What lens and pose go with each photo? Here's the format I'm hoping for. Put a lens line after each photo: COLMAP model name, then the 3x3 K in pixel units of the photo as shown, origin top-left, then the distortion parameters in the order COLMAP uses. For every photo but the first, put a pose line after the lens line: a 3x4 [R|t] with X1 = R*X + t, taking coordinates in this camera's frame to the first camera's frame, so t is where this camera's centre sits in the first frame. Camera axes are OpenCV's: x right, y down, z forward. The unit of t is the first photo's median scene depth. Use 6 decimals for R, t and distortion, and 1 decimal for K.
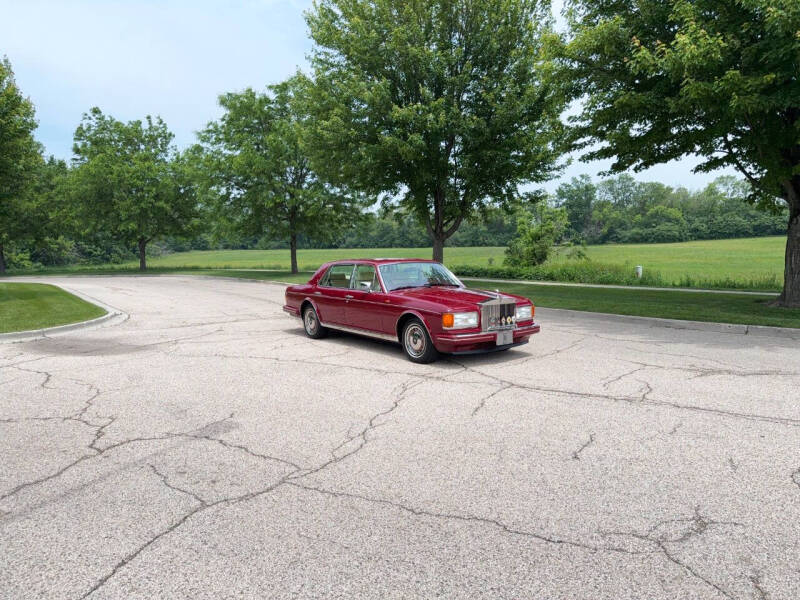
lens RADIAL K [[560.5, 0, 386.6], [0, 560.5, 313.8], [0, 0, 1]] dist [0.041371, -0.053574]
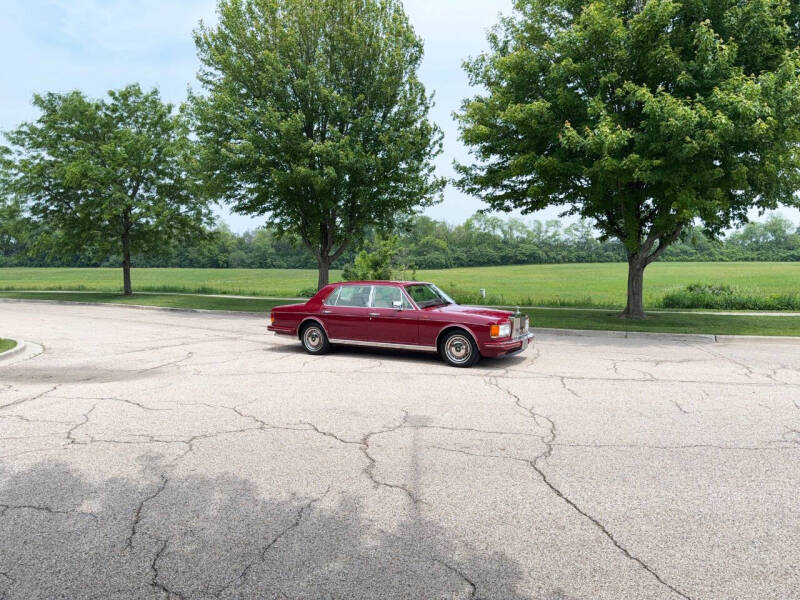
lens RADIAL K [[570.3, 0, 386.4], [0, 570.3, 297.9], [0, 0, 1]] dist [0.045866, -0.015733]
pose [[0.918358, -0.001504, 0.395749, -0.161391], [0.028644, 0.997623, -0.062679, 0.003087], [-0.394714, 0.068897, 0.916217, -0.021045]]
